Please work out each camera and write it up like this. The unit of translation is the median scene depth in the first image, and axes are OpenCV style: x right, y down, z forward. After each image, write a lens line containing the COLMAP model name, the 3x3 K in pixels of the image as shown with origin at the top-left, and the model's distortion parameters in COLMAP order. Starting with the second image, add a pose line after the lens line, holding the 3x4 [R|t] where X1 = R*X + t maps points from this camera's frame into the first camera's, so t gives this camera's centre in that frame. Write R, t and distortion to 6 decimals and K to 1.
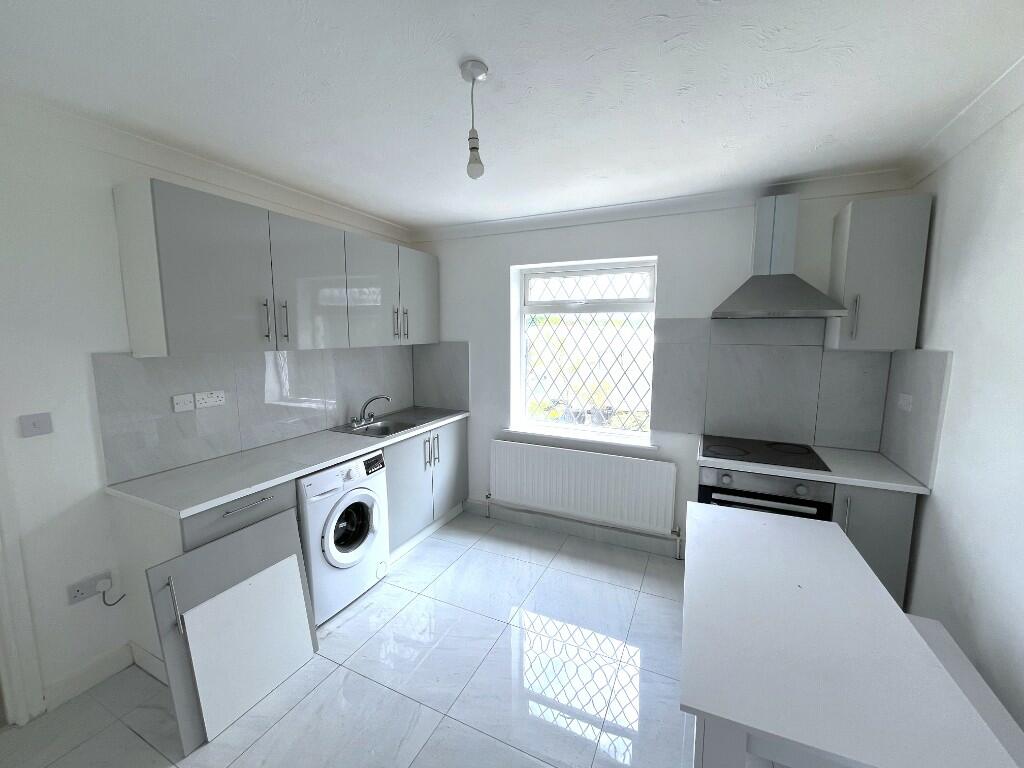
lens RADIAL K [[417.2, 0, 512.9], [0, 417.2, 388.5], [0, 0, 1]] dist [0.000089, 0.000022]
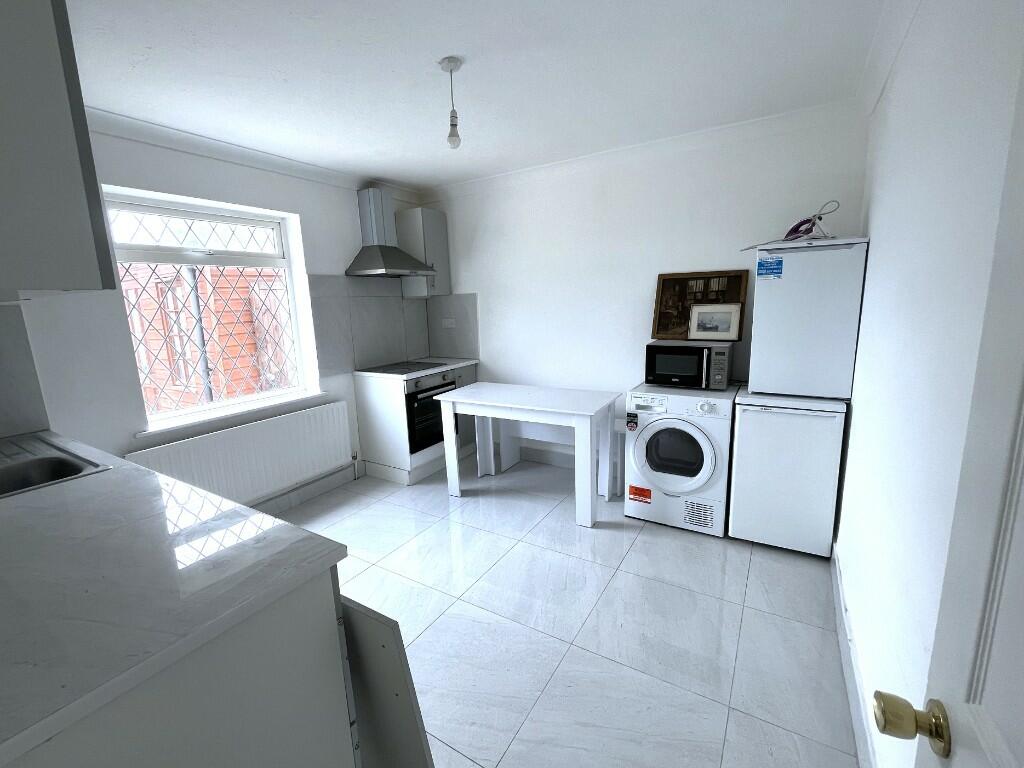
lens RADIAL K [[436.2, 0, 512.6], [0, 436.2, 385.8], [0, 0, 1]] dist [-0.000892, -0.000655]
pose [[0.108126, -0.201516, 0.973499, -0.826062], [0.173116, 0.968095, 0.181170, -0.000506], [-0.978948, 0.148939, 0.139562, 0.396153]]
